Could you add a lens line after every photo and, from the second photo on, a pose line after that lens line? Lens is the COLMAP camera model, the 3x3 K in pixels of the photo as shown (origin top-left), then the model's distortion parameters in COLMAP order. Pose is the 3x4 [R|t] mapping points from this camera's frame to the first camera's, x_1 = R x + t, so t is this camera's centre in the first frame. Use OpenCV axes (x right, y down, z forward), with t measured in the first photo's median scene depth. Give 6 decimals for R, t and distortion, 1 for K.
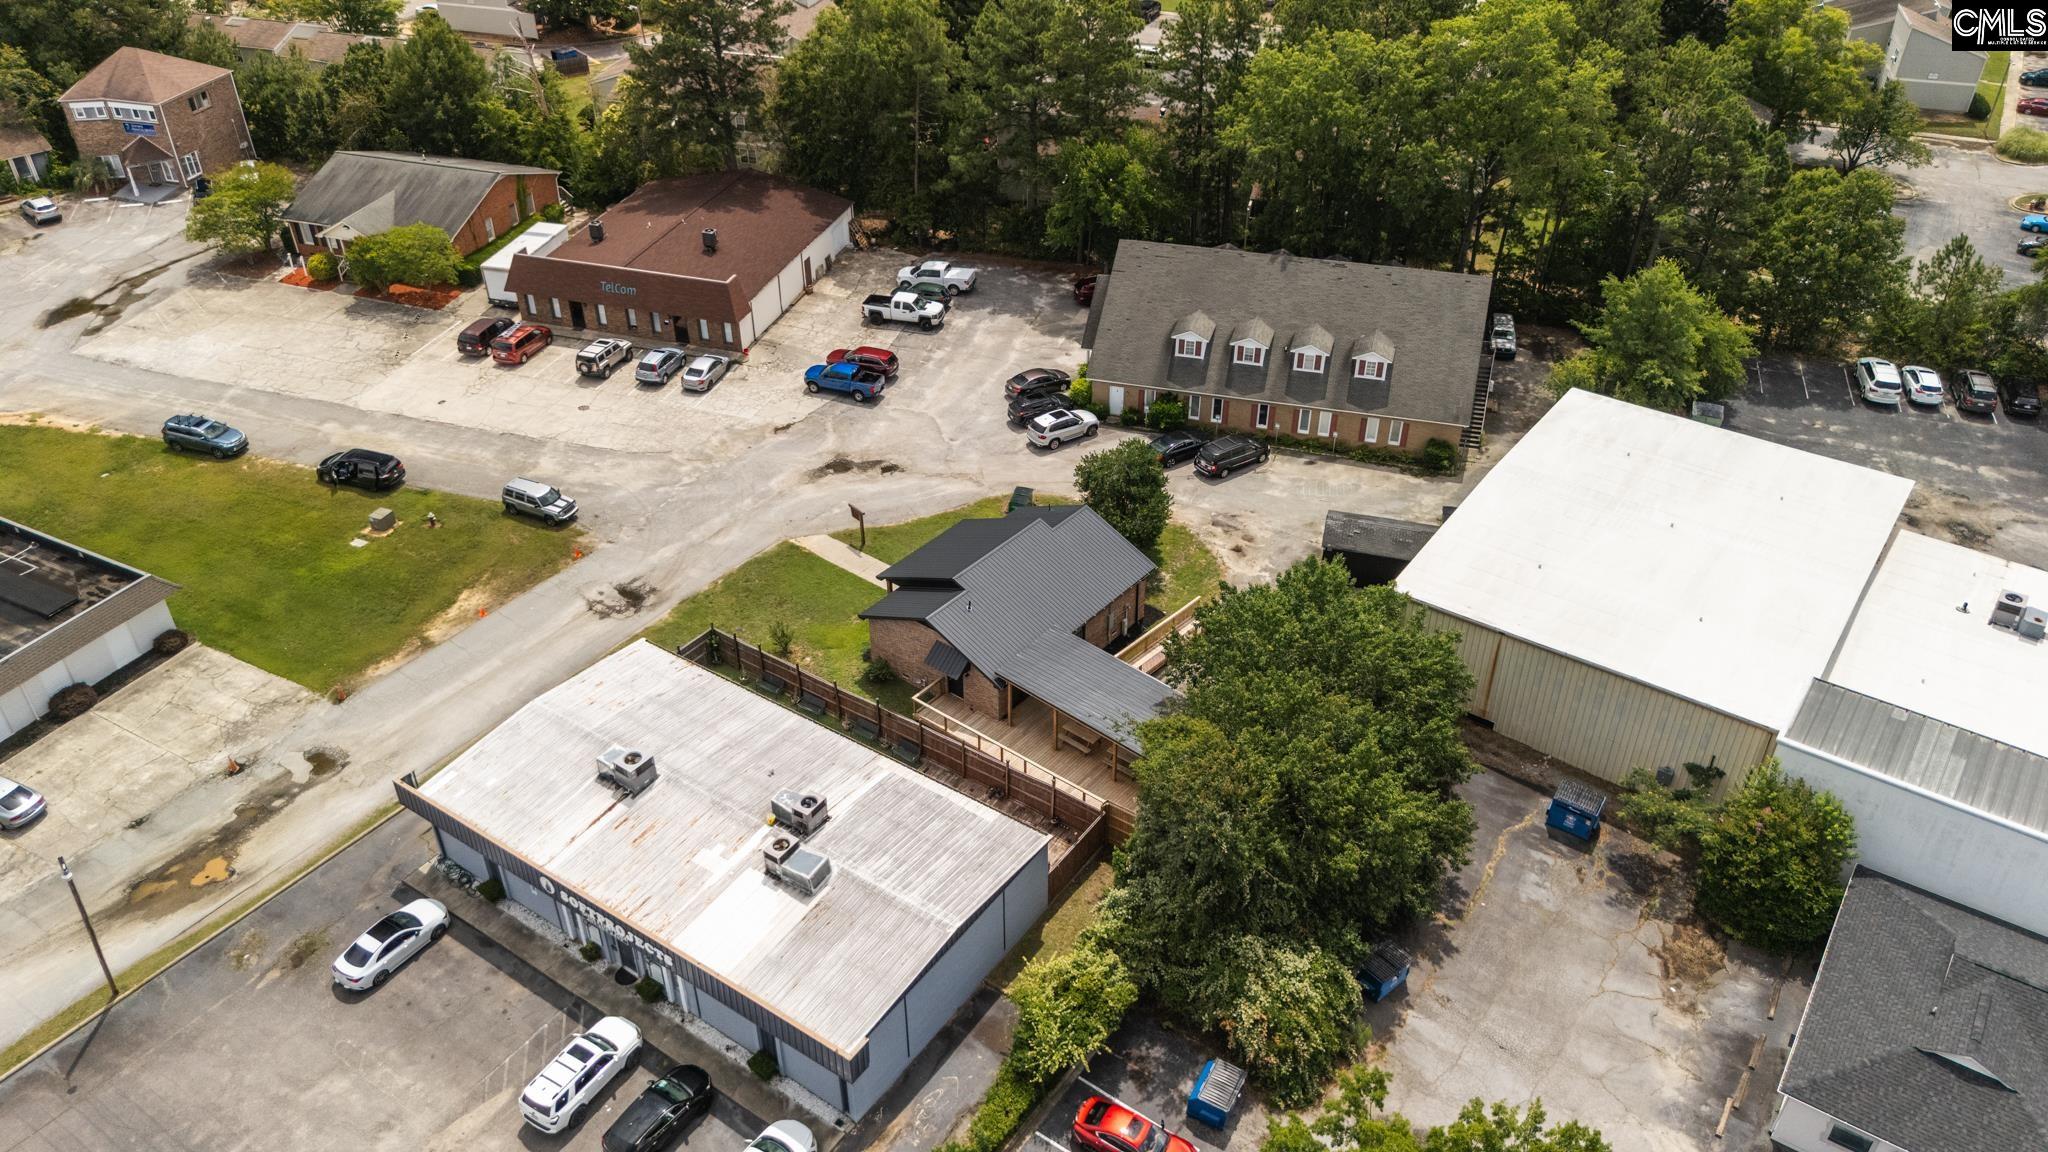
lens RADIAL K [[1514.0, 0, 1018.8], [0, 1514.0, 582.4], [0, 0, 1]] dist [0.073399, -0.074013]
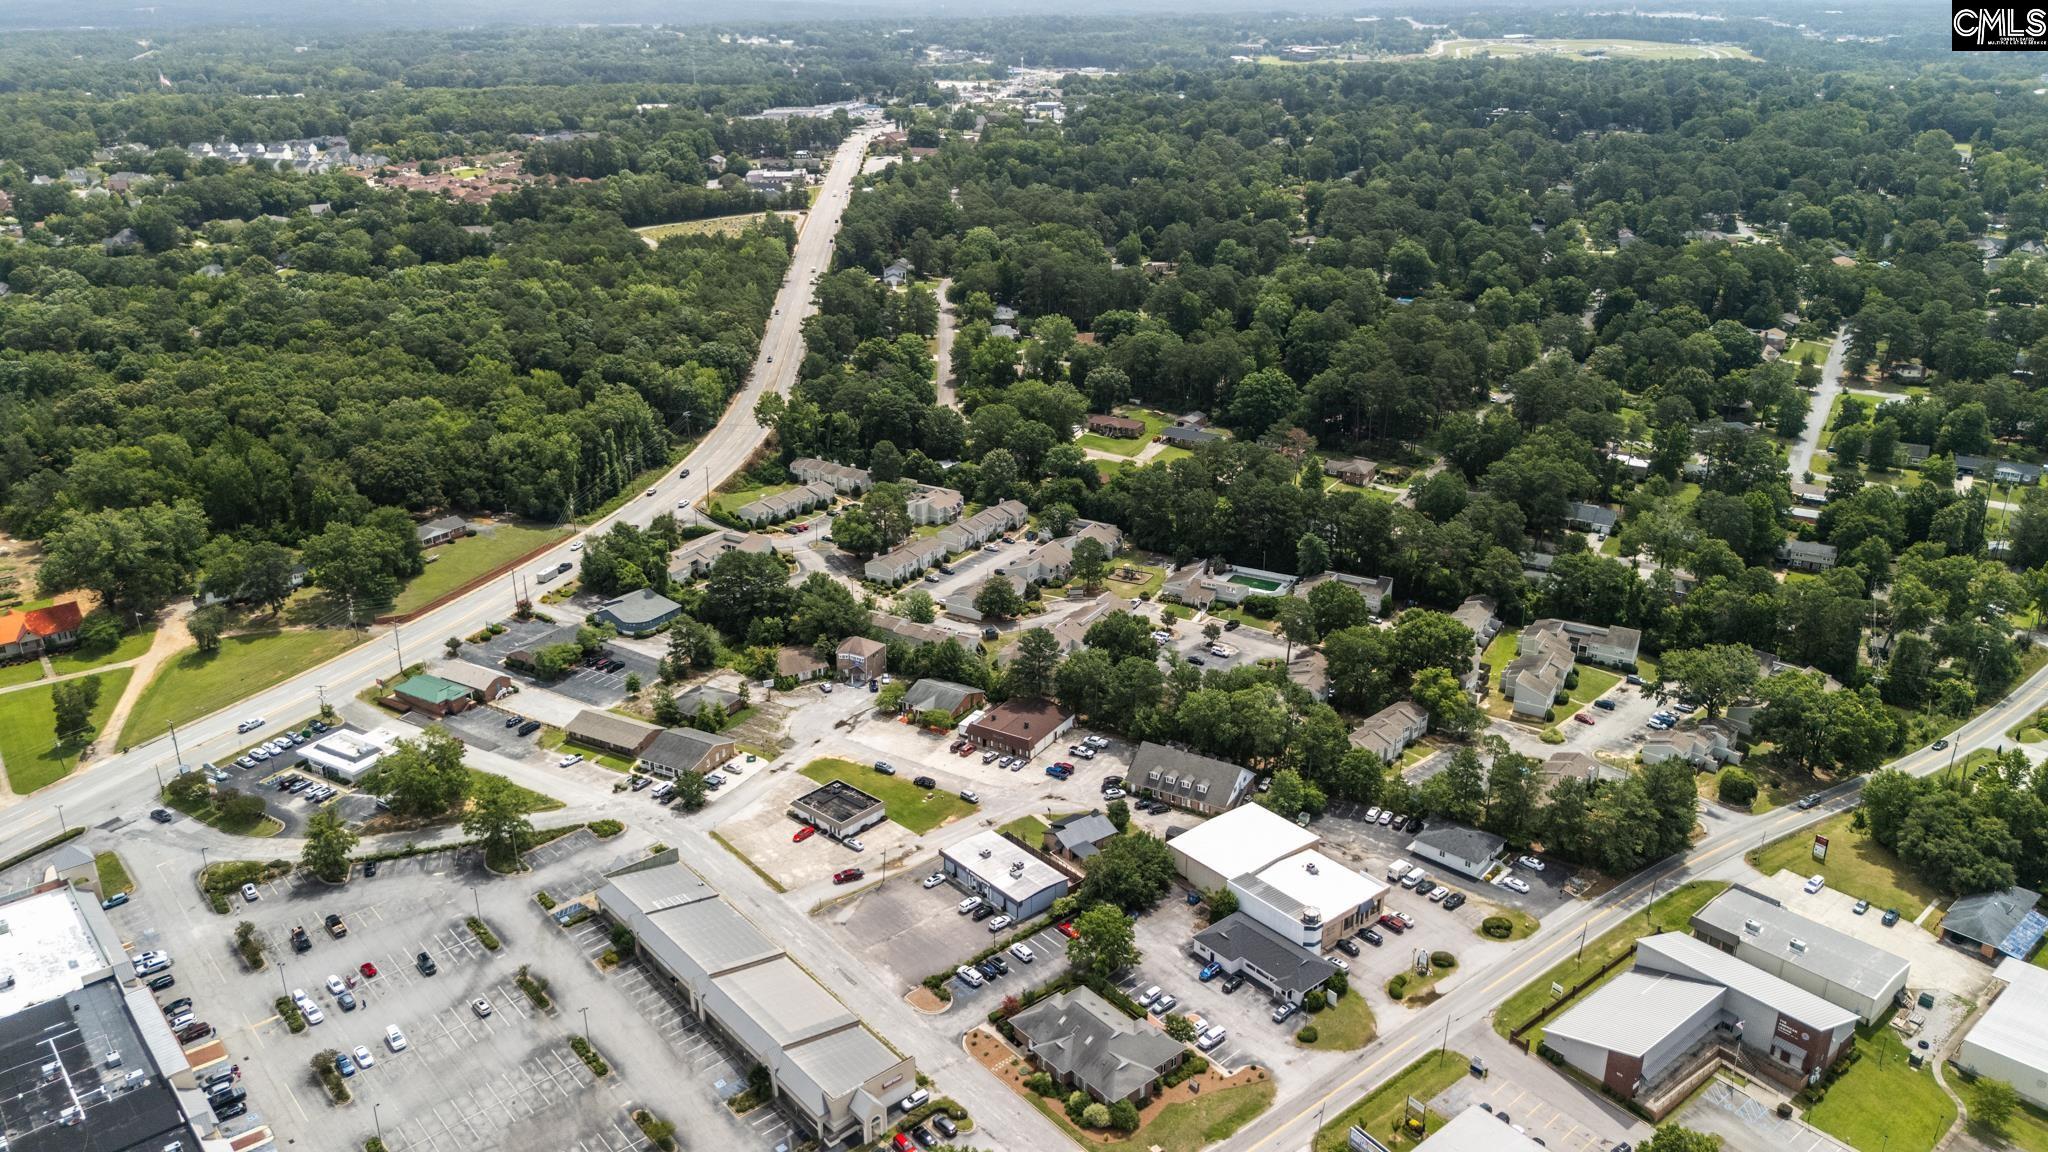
lens RADIAL K [[1513.1, 0, 1024.0], [0, 1513.1, 576.0], [0, 0, 1]] dist [0.124951, -0.184232]
pose [[0.968672, 0.092548, -0.230454, 0.582439], [-0.144275, 0.965024, -0.218889, 0.206019], [0.202136, 0.245281, 0.948145, -2.459312]]
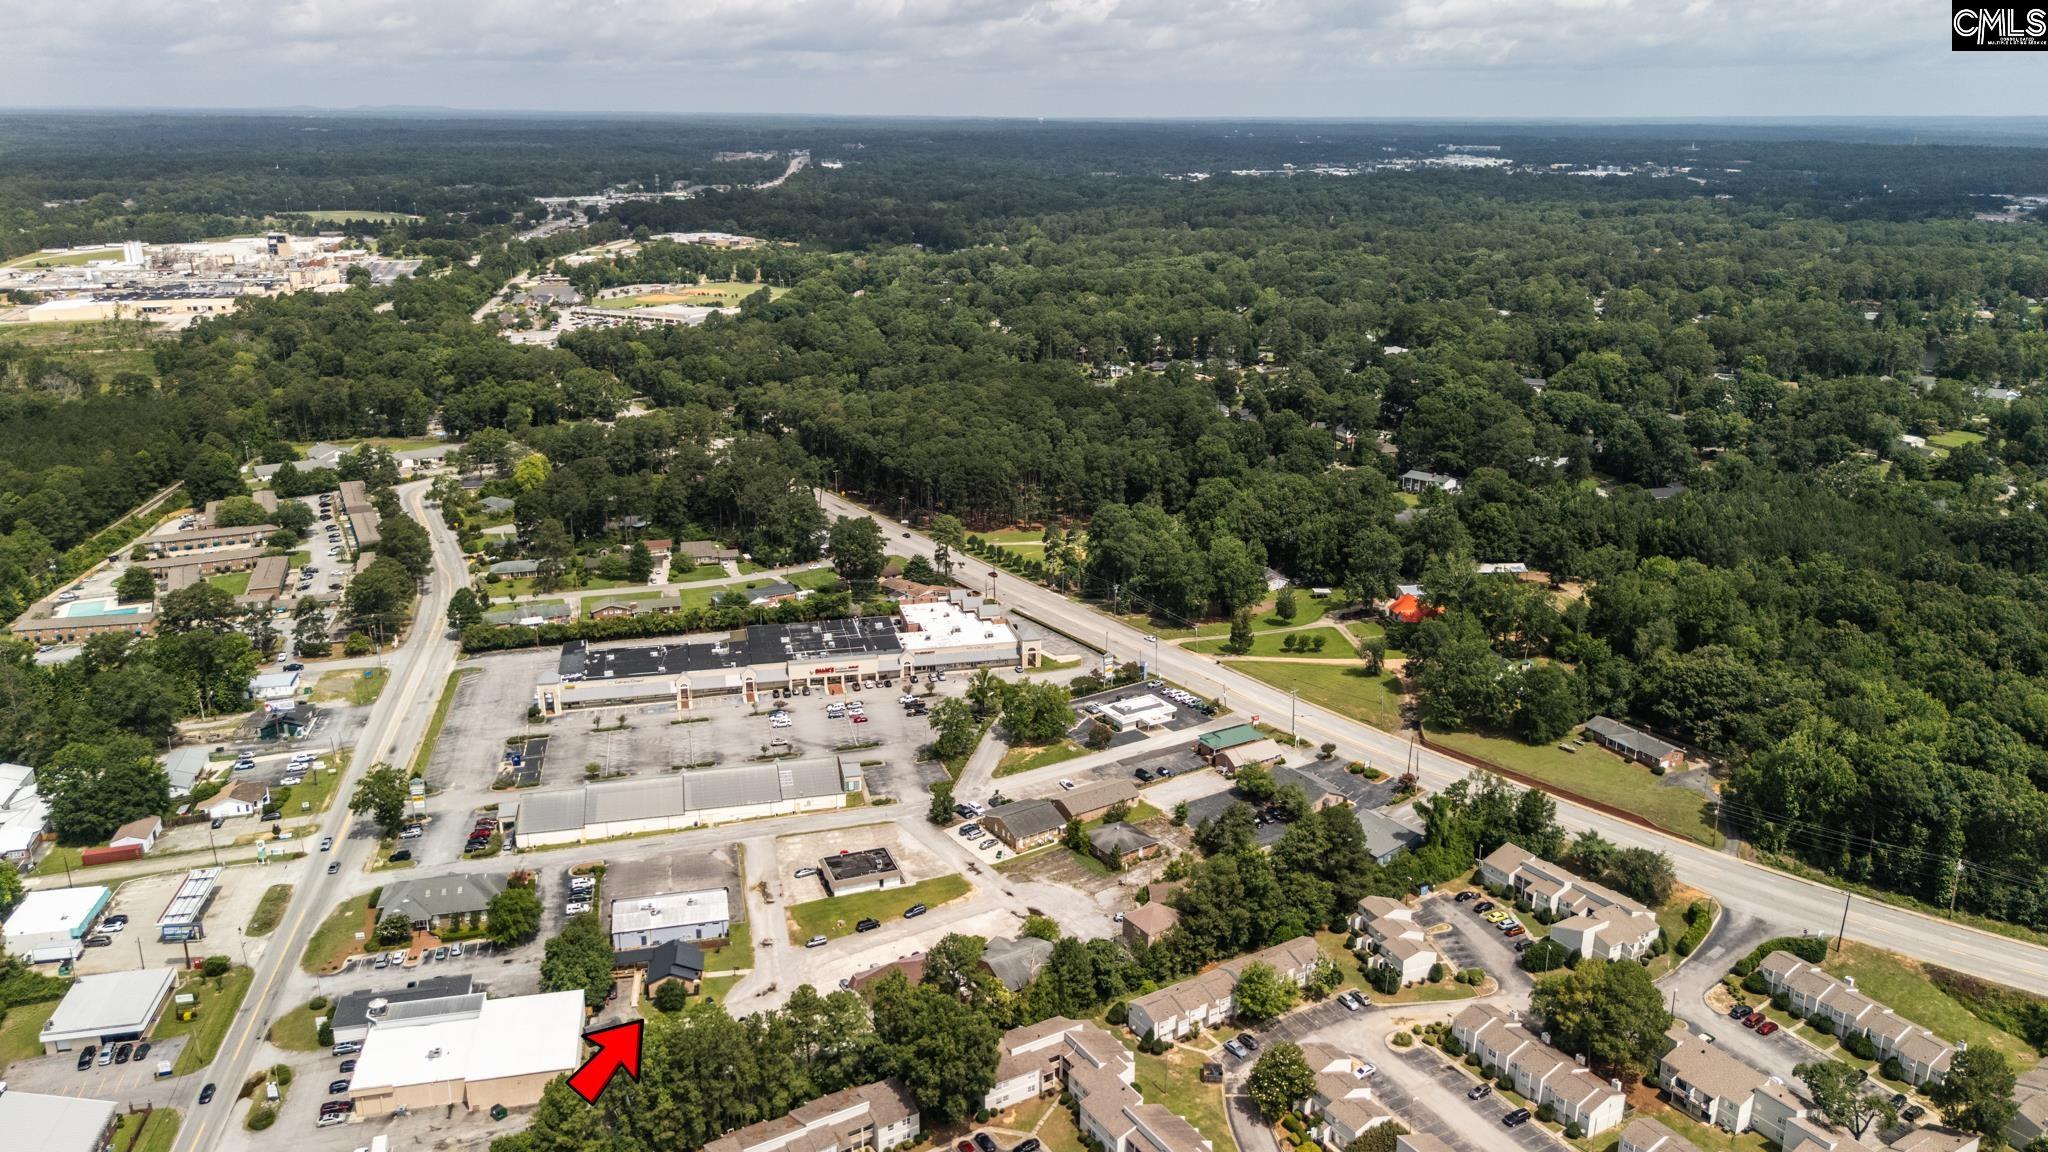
lens RADIAL K [[1492.0, 0, 1029.7], [0, 1492.0, 607.8], [0, 0, 1]] dist [0.067864, -0.063796]
pose [[-0.668564, 0.236367, -0.705091, 1.541703], [-0.429117, 0.651744, 0.625370, -2.780182], [0.607355, 0.720667, -0.334304, 1.775846]]
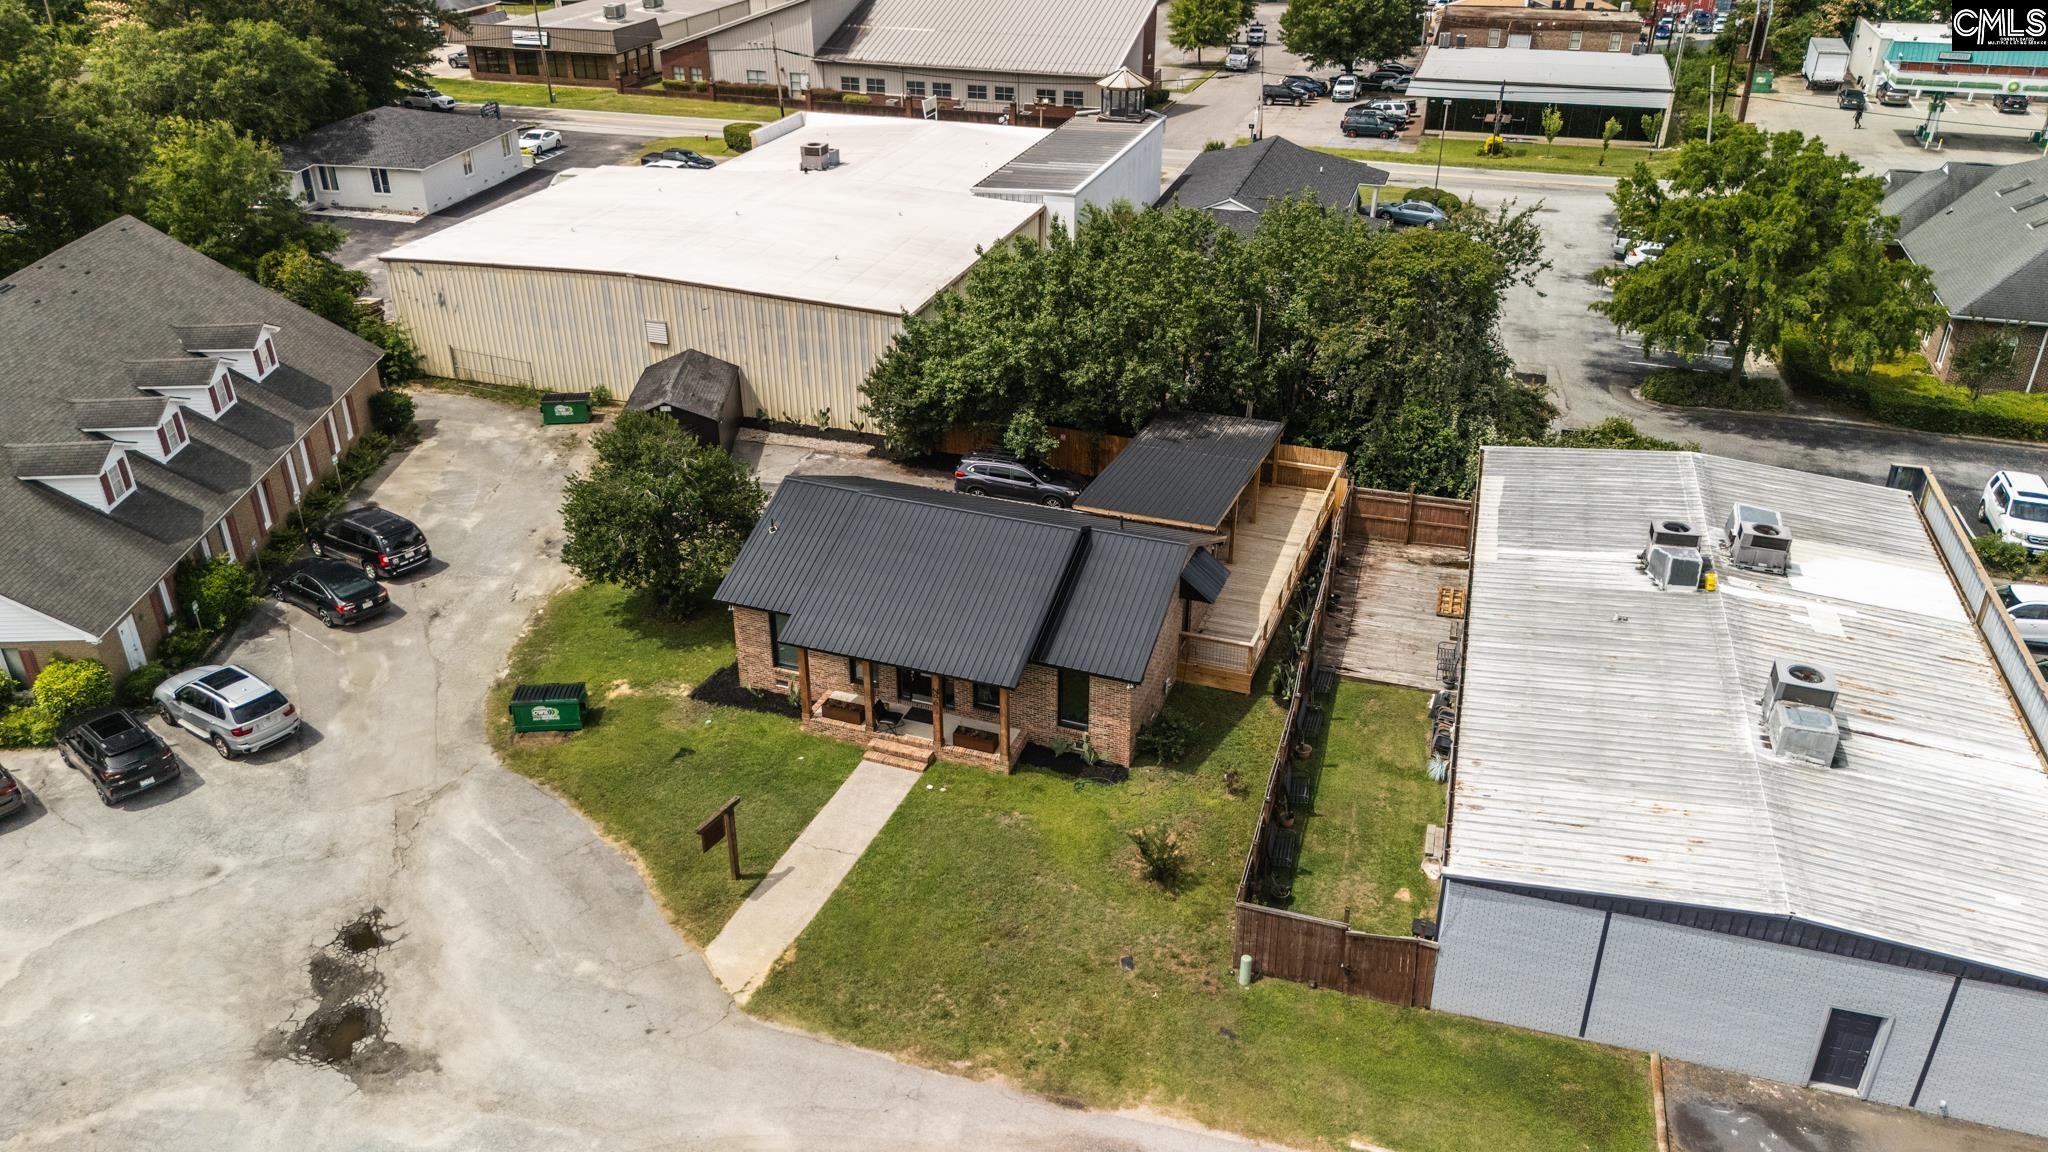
lens RADIAL K [[1514.0, 0, 1018.8], [0, 1514.0, 582.4], [0, 0, 1]] dist [0.073399, -0.074013]
pose [[-0.306576, -0.445326, 0.841246, -0.410594], [0.551166, 0.637505, 0.538335, -0.242476], [-0.776033, 0.628707, 0.050005, 0.774794]]
